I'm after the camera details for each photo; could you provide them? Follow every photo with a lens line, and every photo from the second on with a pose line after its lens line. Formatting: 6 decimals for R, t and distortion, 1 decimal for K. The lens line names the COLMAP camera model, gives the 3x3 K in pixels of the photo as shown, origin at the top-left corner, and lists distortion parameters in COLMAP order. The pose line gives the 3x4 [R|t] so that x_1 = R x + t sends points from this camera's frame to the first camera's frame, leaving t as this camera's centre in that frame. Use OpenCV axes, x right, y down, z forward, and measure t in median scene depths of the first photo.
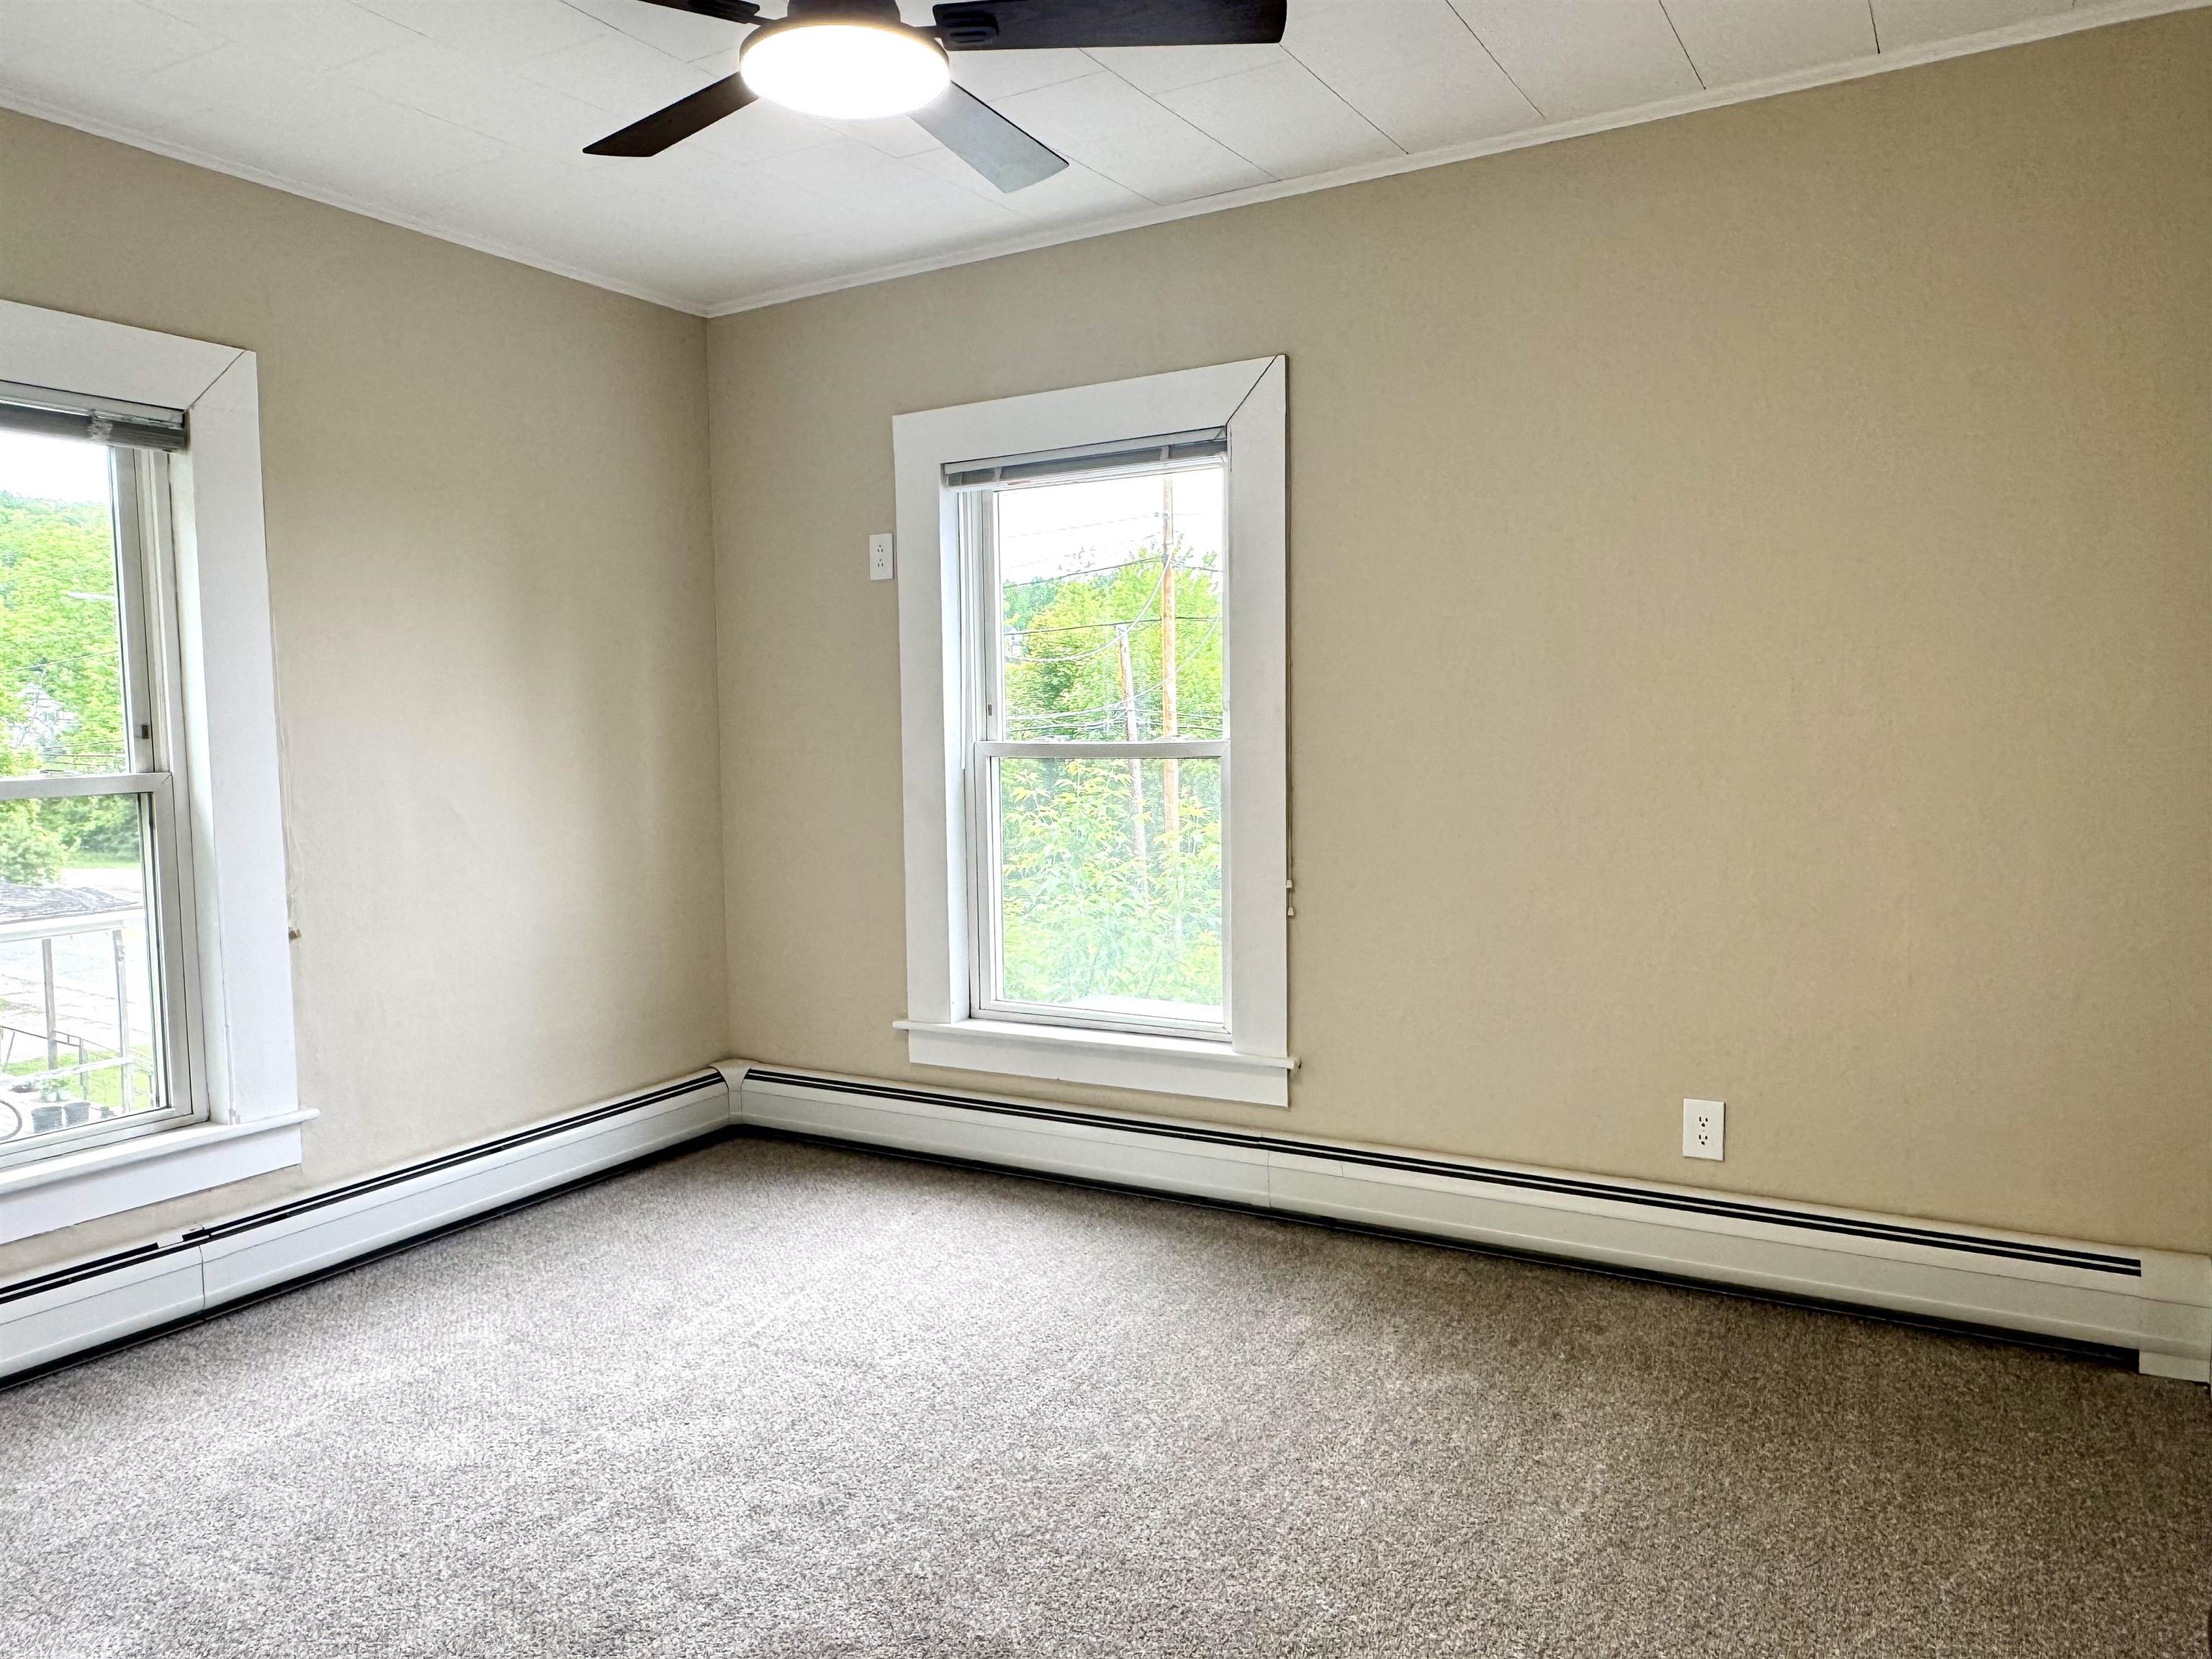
lens RADIAL K [[1494.4, 0, 1118.4], [0, 1494.4, 838.2], [0, 0, 1]] dist [-0.006125, 0.003681]
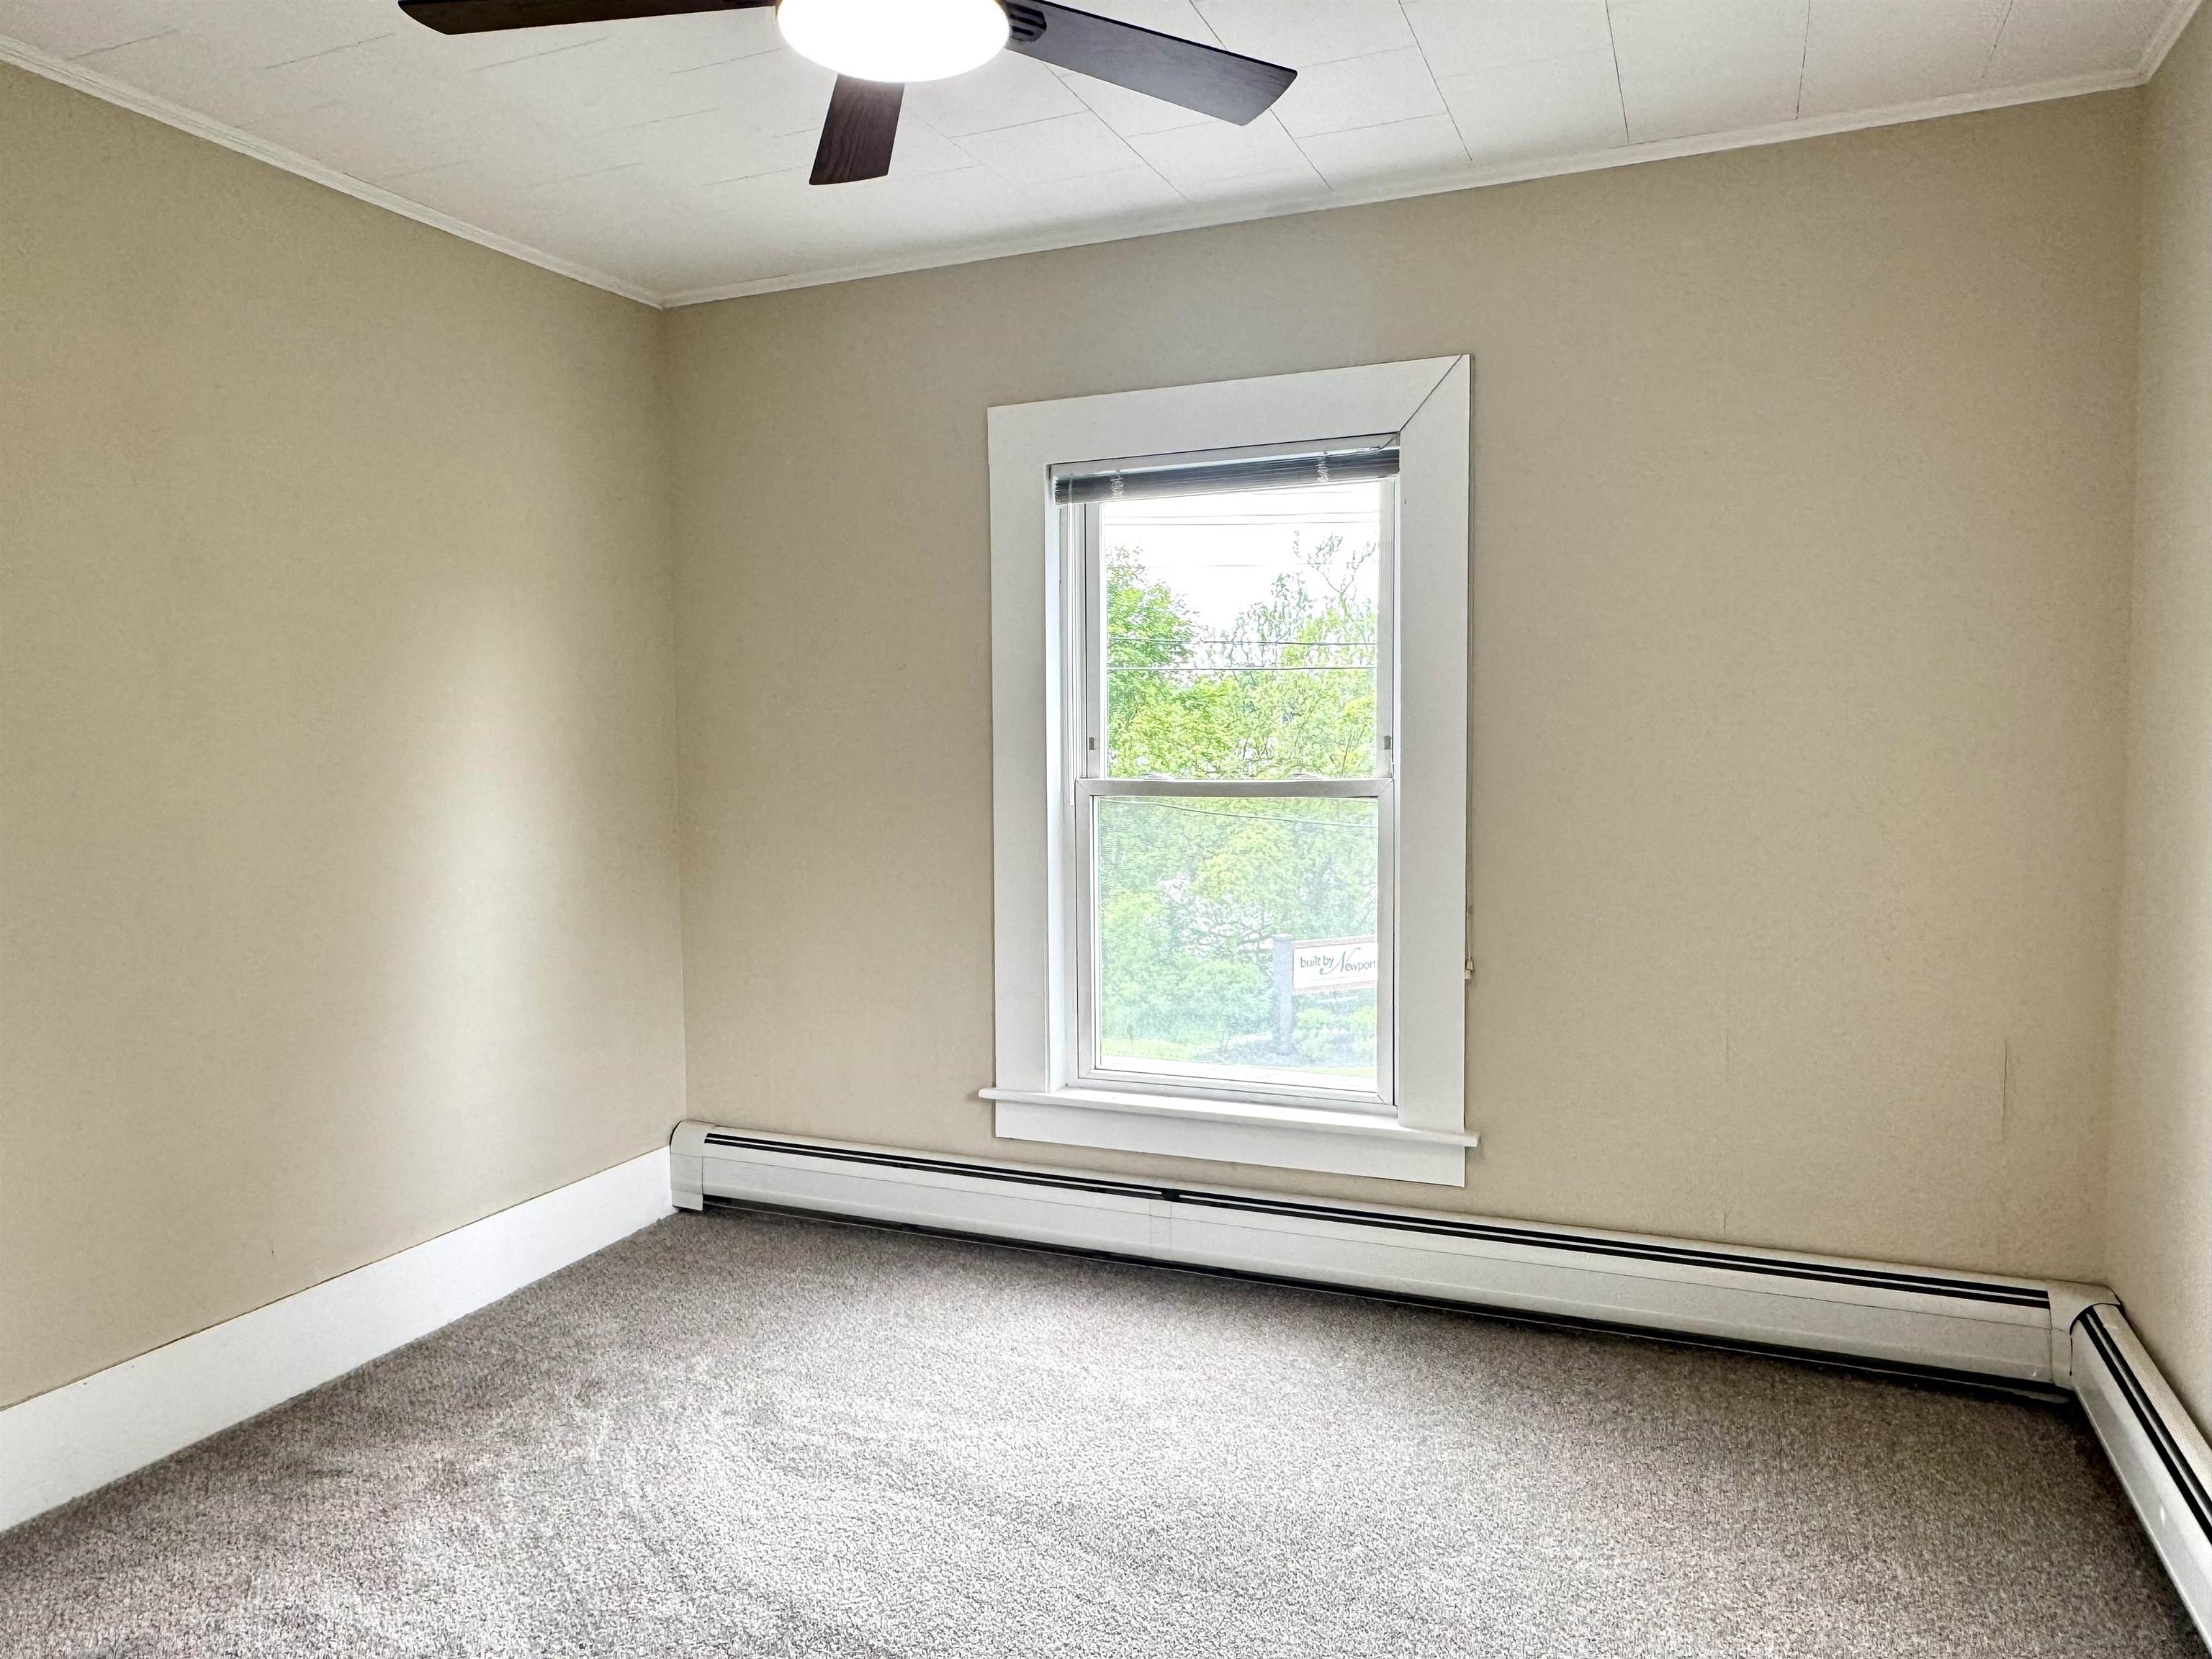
lens RADIAL K [[1494.8, 0, 1103.8], [0, 1494.8, 881.2], [0, 0, 1]] dist [-0.001286, -0.060713]
pose [[0.994272, 0.005607, 0.106734, -0.177765], [-0.005877, 0.999980, 0.002211, -0.004988], [-0.106719, -0.002825, 0.994285, 0.106399]]
